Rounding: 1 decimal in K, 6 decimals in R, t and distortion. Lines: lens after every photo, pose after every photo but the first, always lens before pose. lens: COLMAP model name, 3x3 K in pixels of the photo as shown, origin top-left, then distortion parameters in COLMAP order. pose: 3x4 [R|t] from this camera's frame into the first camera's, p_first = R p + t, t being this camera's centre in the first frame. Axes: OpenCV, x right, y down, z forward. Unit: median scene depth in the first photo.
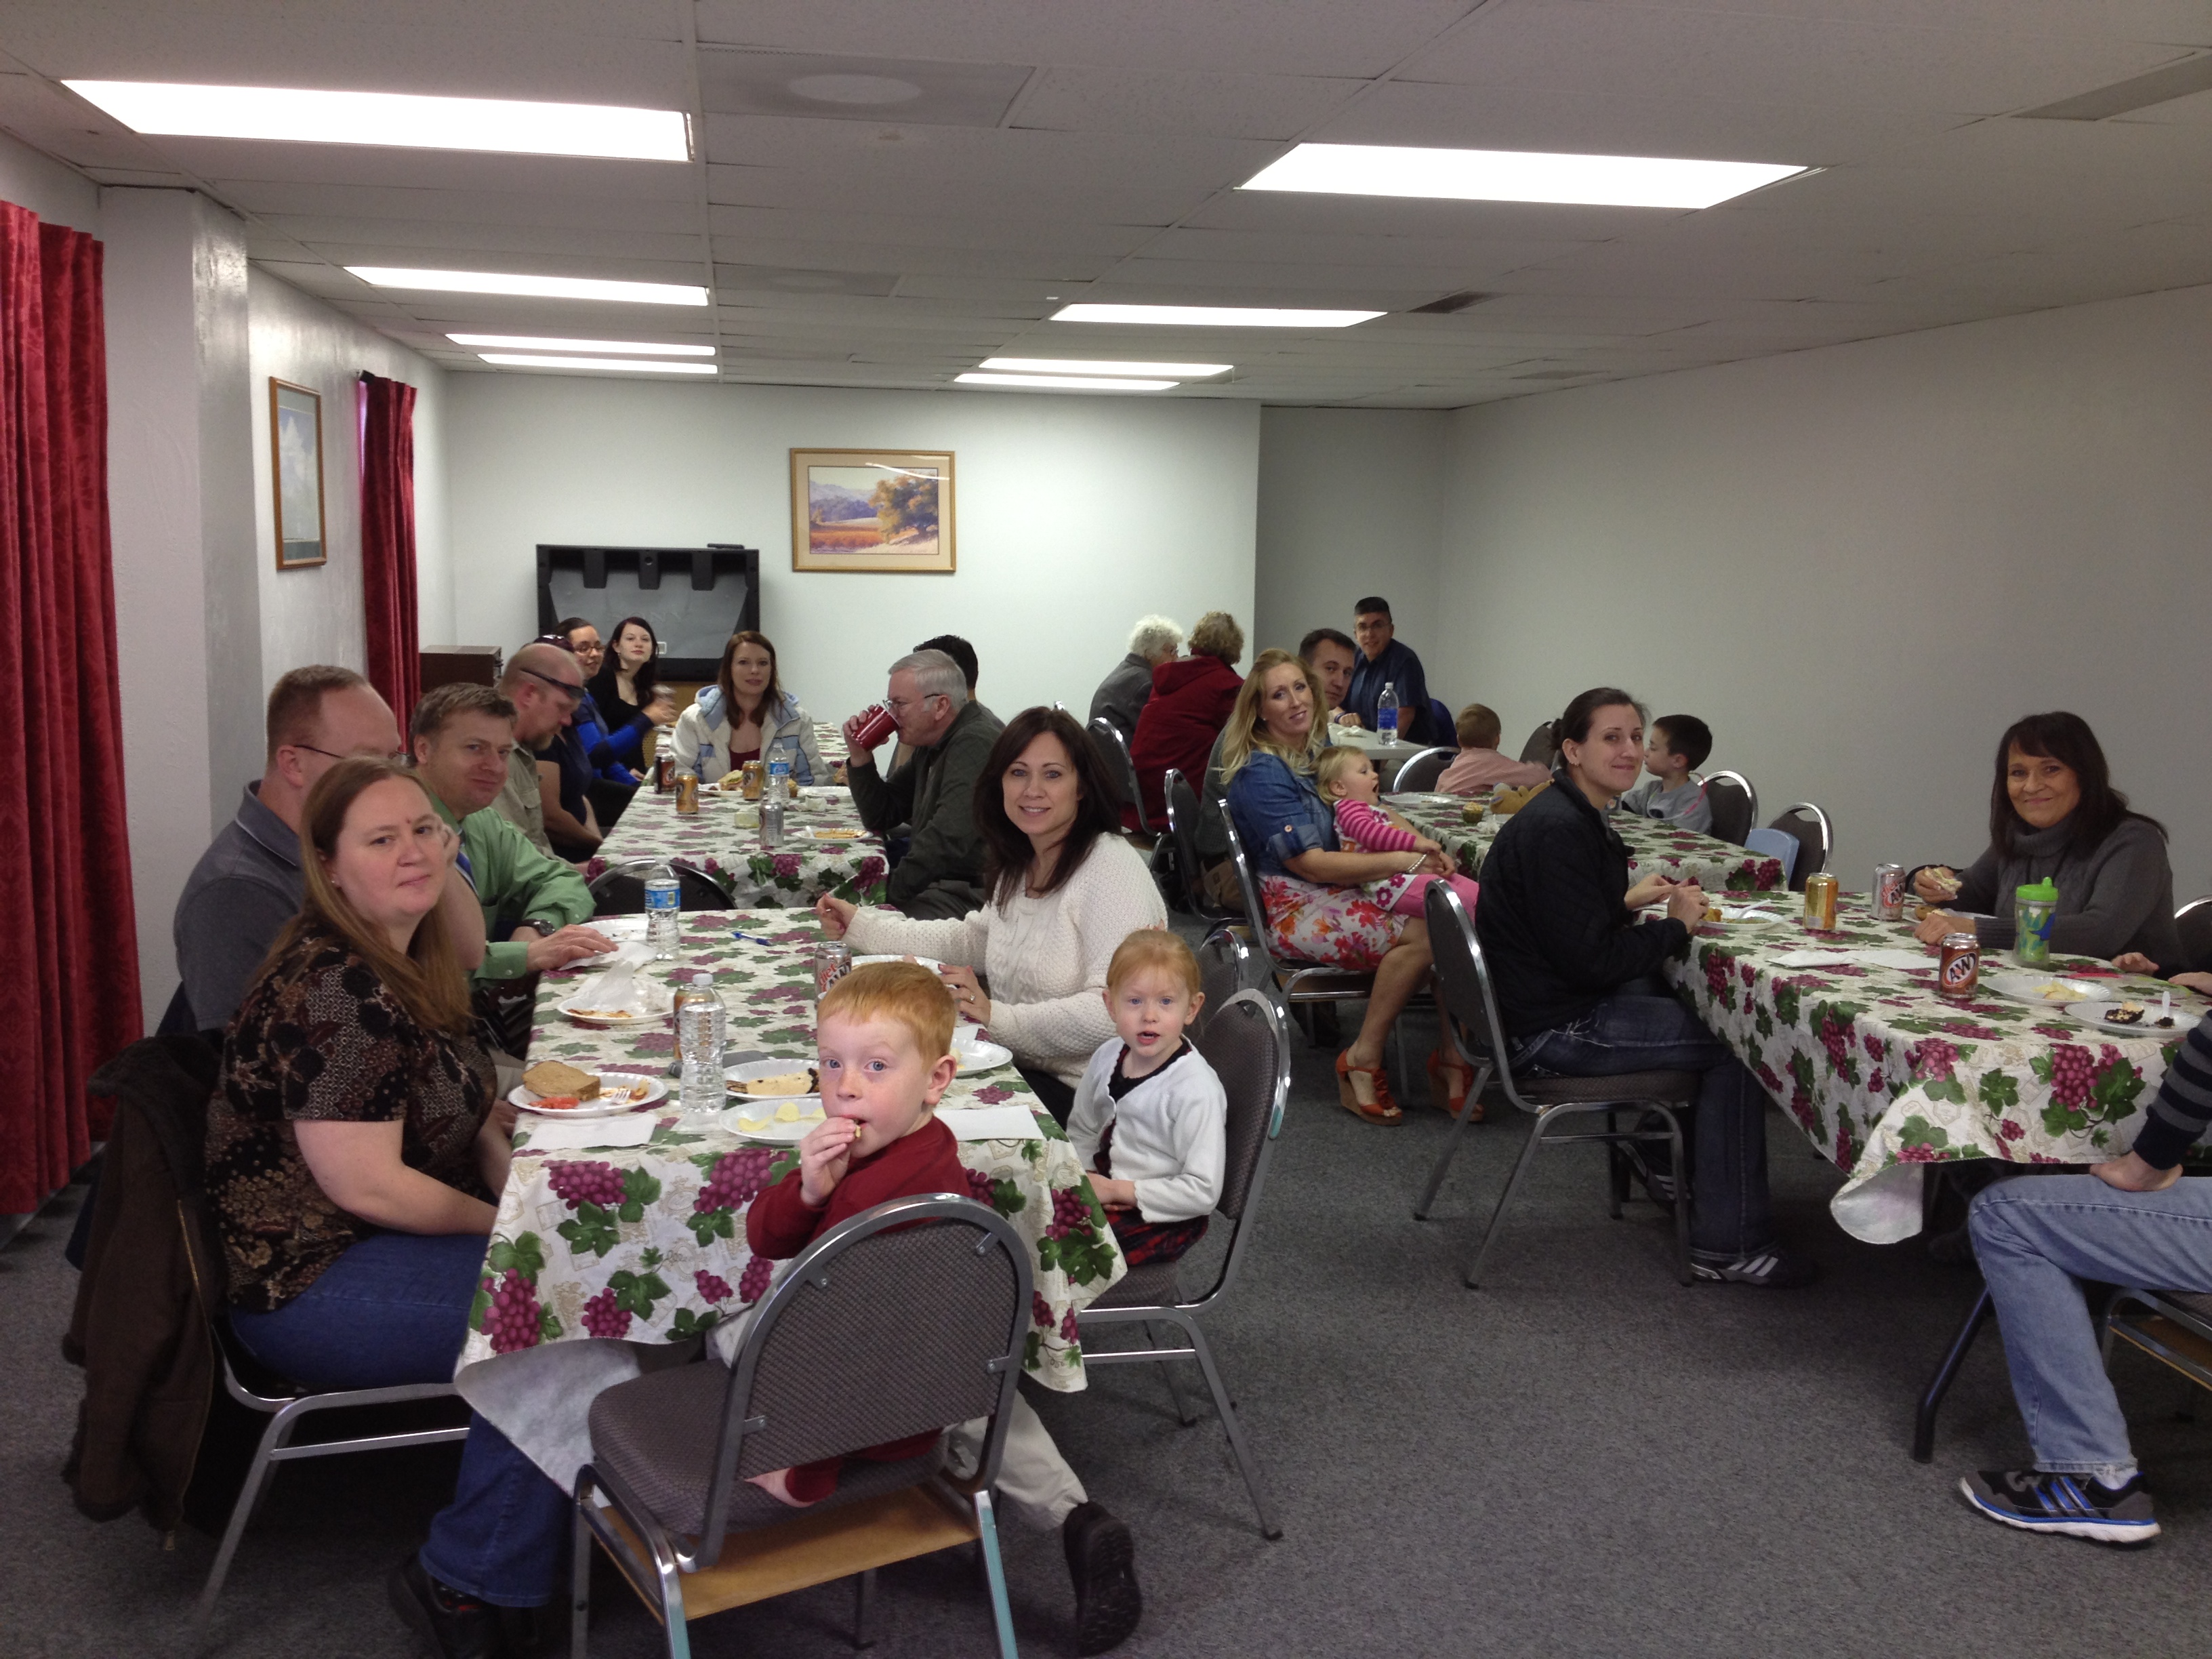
lens RADIAL K [[2035.3, 0, 1106.4], [0, 2035.3, 813.1], [0, 0, 1]] dist [0.165308, -0.348295]
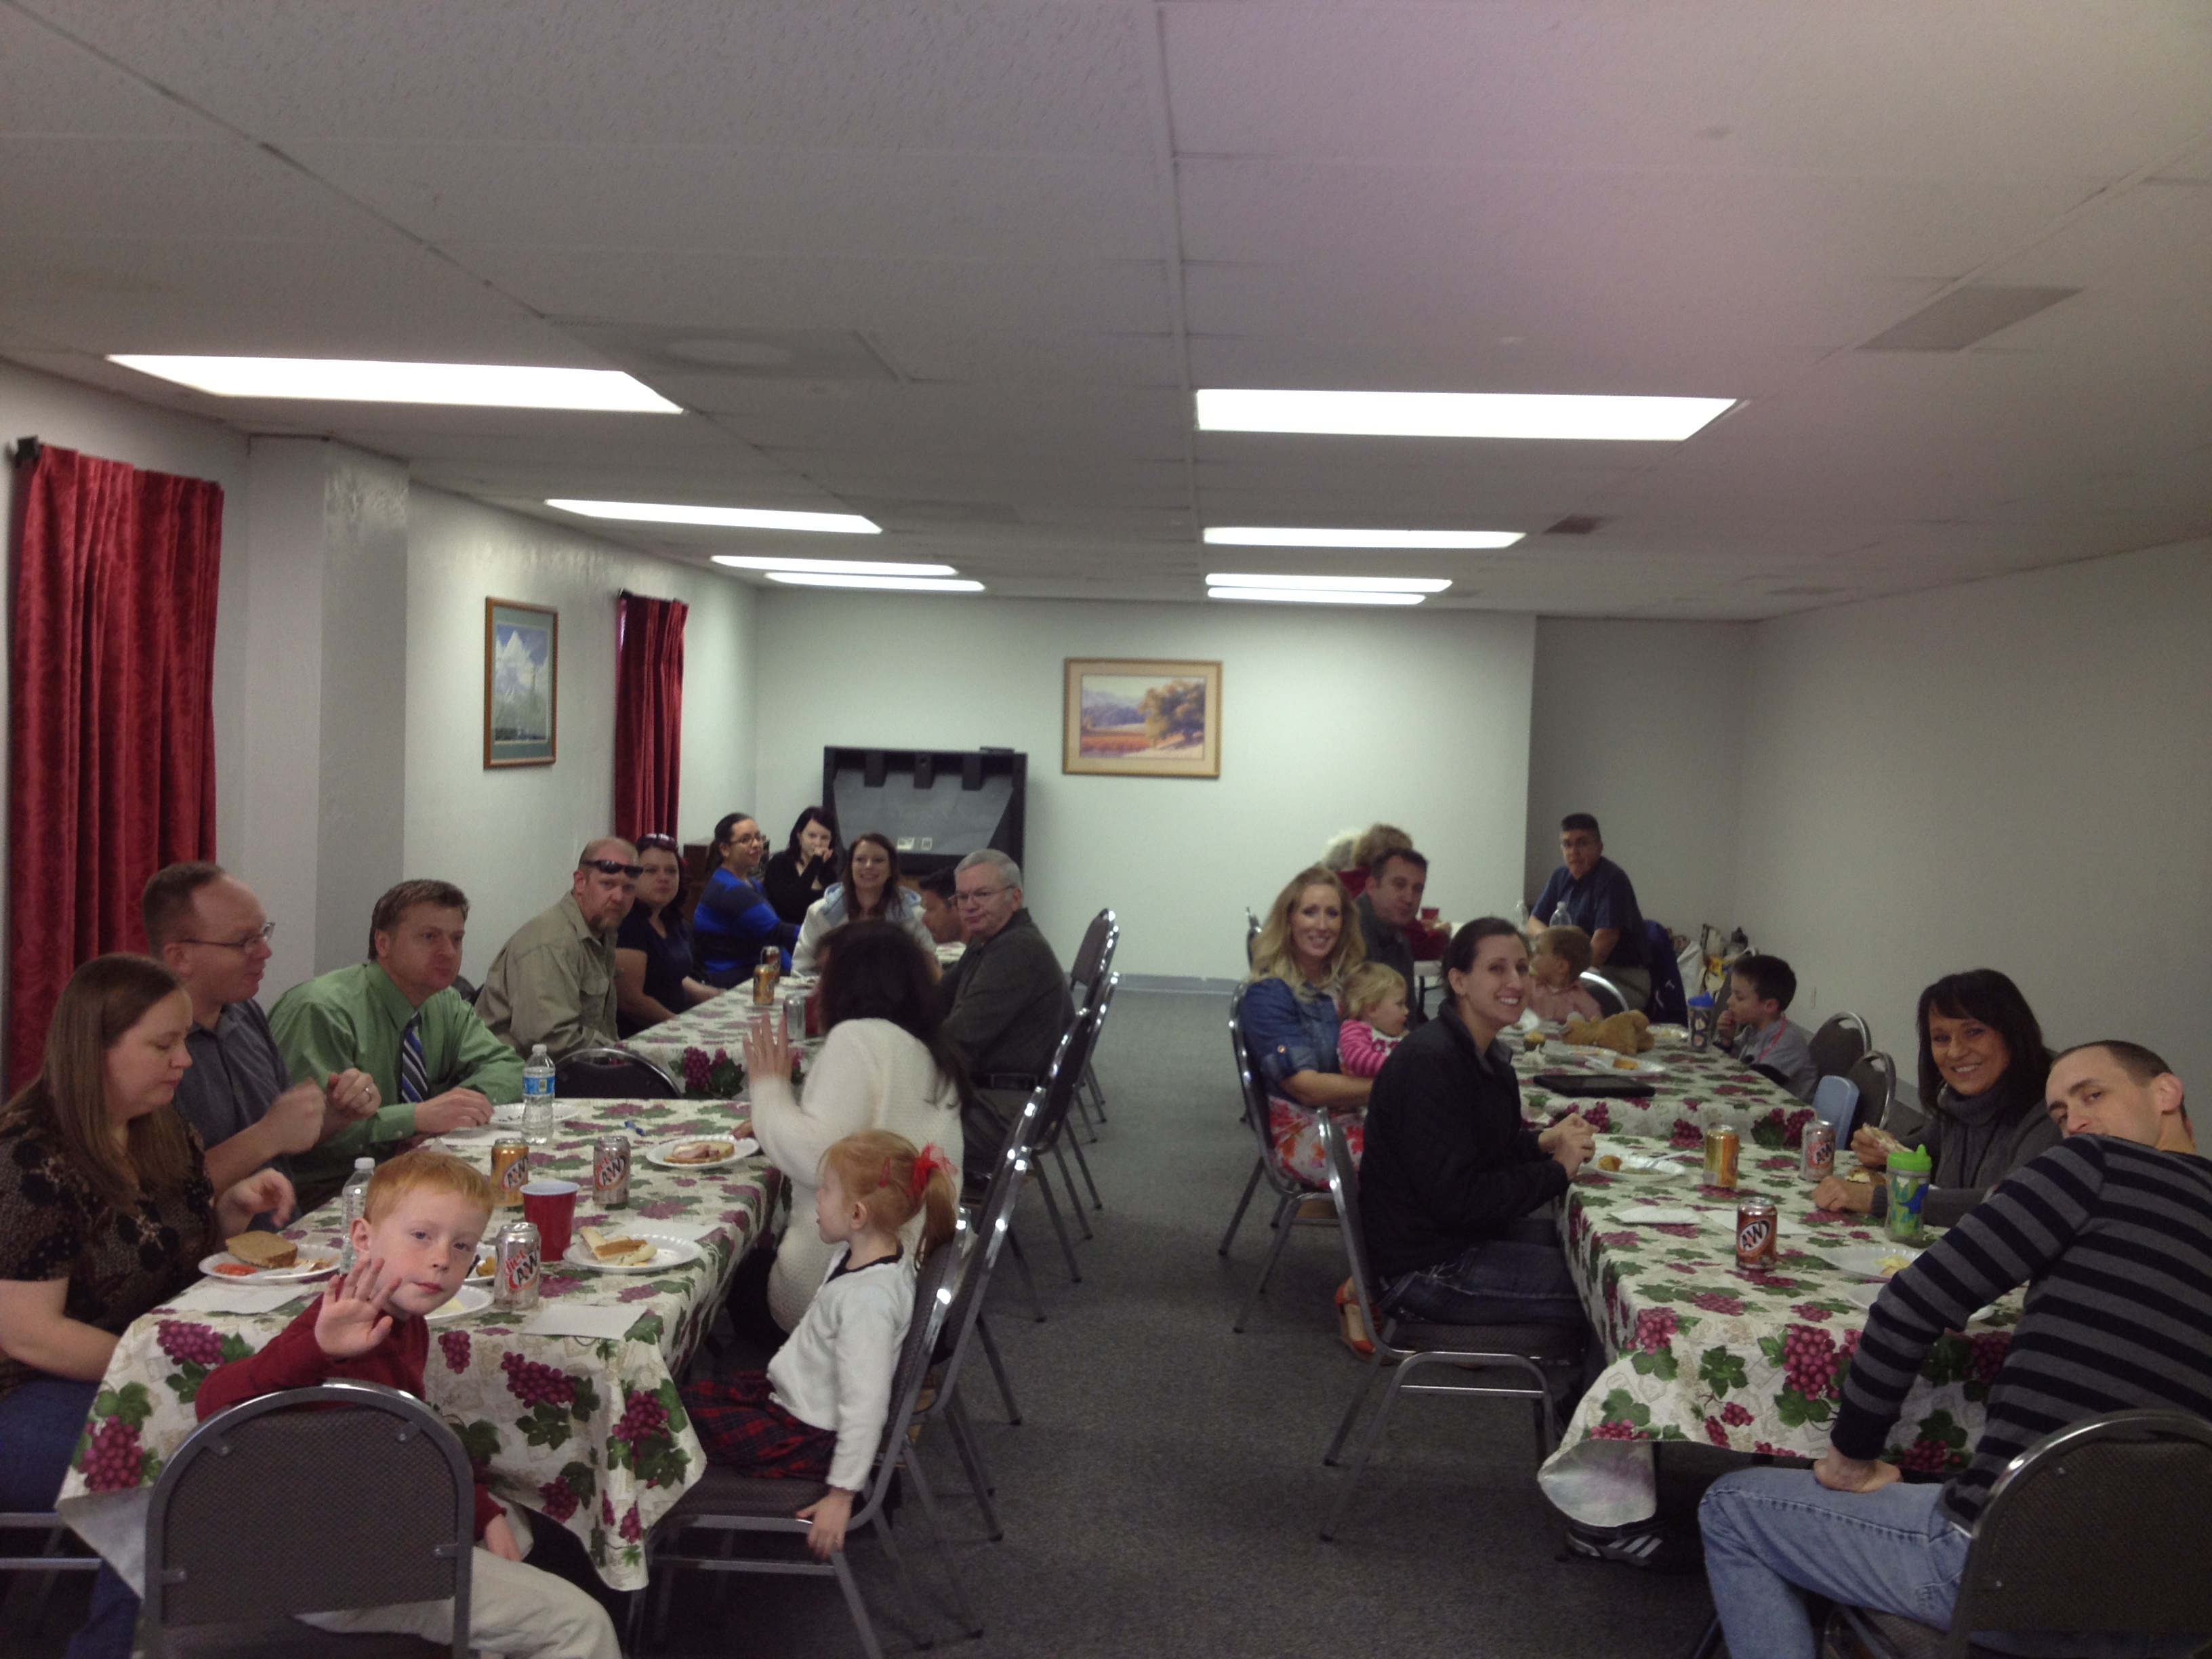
lens RADIAL K [[2035.3, 0, 1106.4], [0, 2035.3, 813.1], [0, 0, 1]] dist [0.165308, -0.348295]
pose [[0.975734, 0.026444, -0.217356, 0.352942], [-0.047326, 0.994686, -0.091436, -0.017731], [0.213783, 0.099504, 0.971800, 0.005635]]
